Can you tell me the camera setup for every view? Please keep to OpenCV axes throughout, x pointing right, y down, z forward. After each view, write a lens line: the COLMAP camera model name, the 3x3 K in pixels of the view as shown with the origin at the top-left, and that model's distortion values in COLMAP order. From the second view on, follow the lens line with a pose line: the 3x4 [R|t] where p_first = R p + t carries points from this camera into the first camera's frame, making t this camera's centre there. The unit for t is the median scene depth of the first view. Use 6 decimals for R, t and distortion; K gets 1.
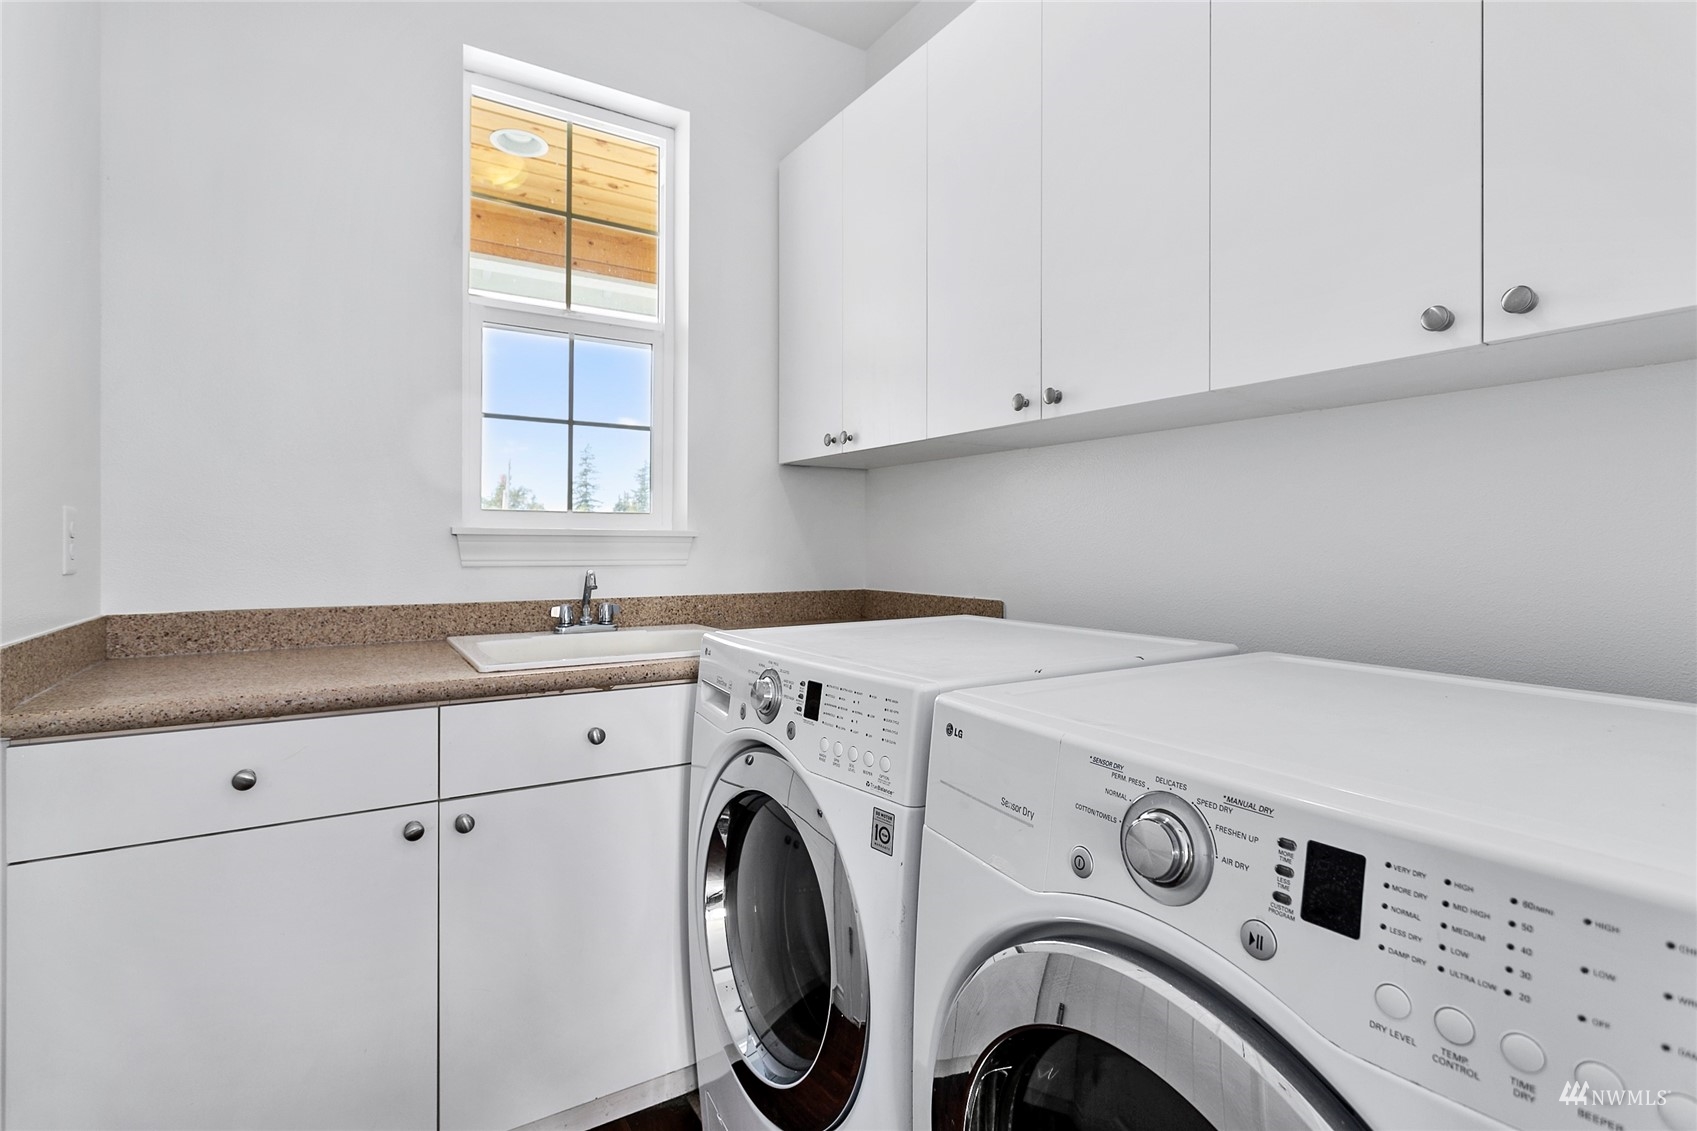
lens RADIAL K [[812.8, 0, 846.5], [0, 812.8, 557.0], [0, 0, 1]] dist [0.003925, -0.000796]
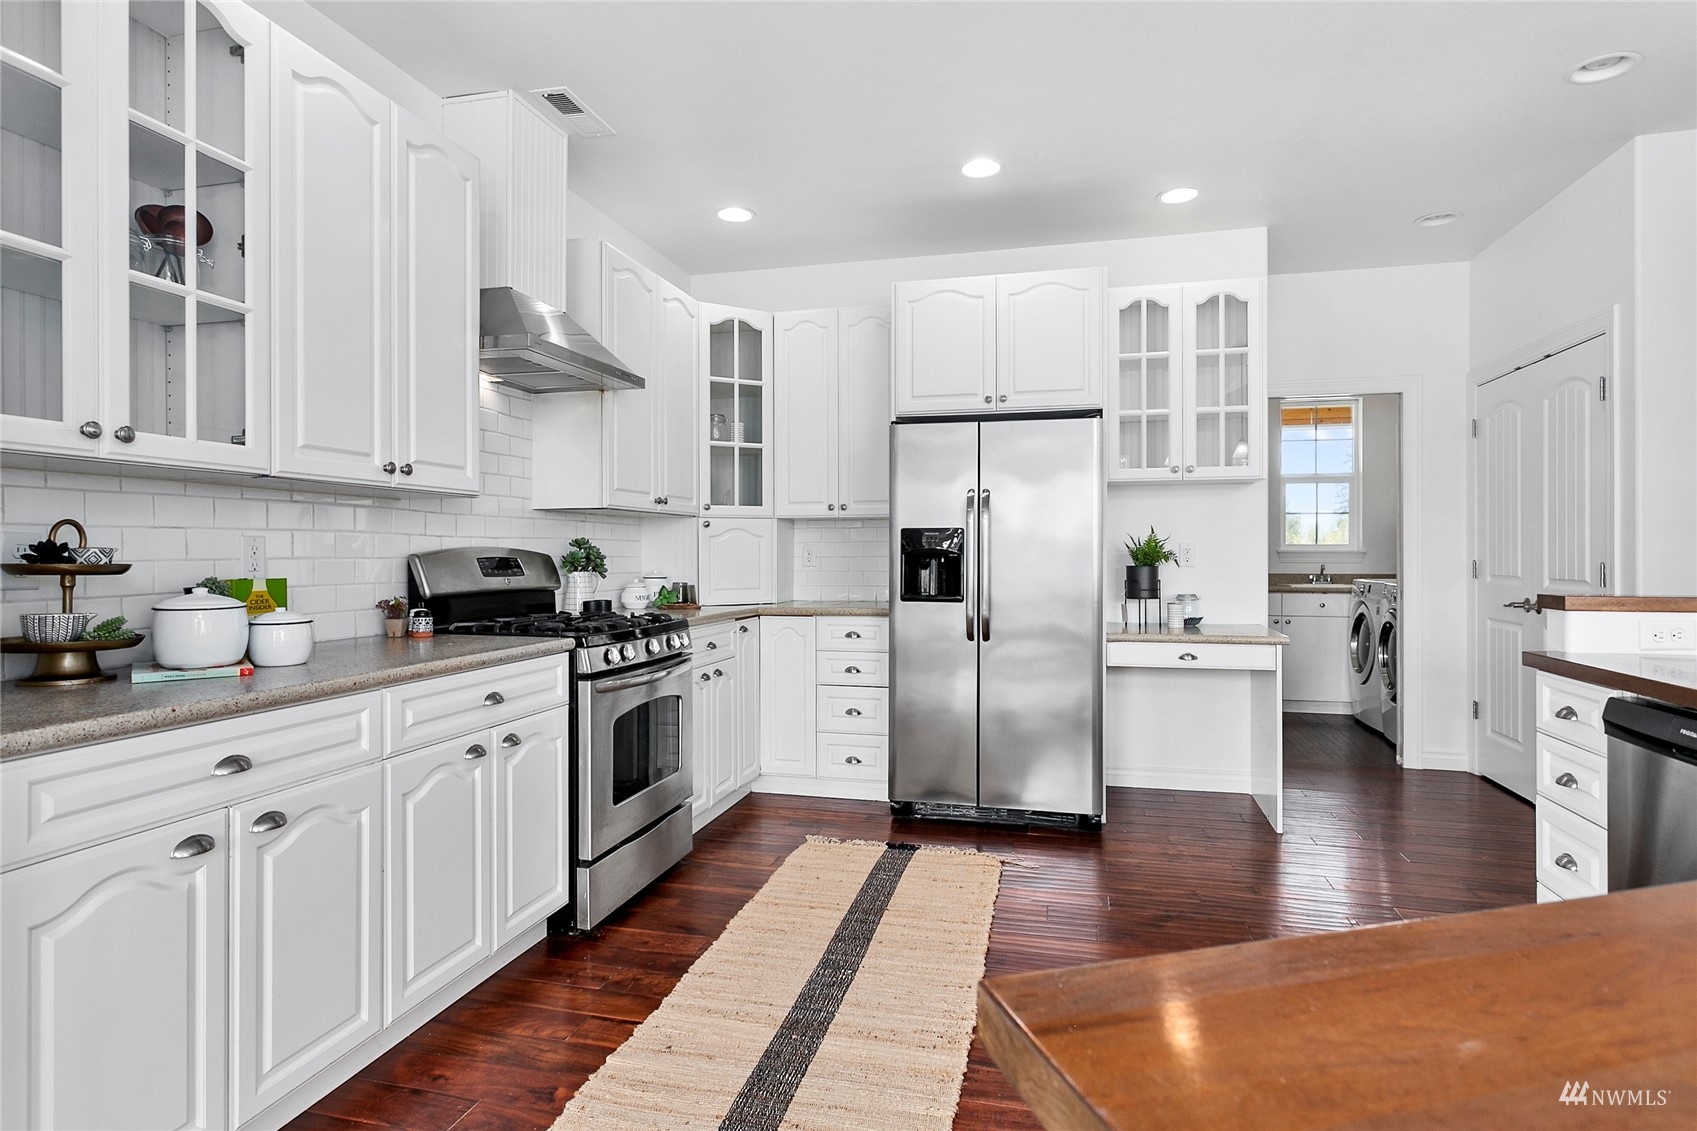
lens RADIAL K [[925.6, 0, 834.9], [0, 925.6, 558.1], [0, 0, 1]] dist [-0.002008, 0.001087]
pose [[0.688119, 0.002410, -0.725594, 0.952850], [-0.008849, 0.999948, -0.005070, 0.029131], [0.725544, 0.009910, 0.688104, -2.746648]]
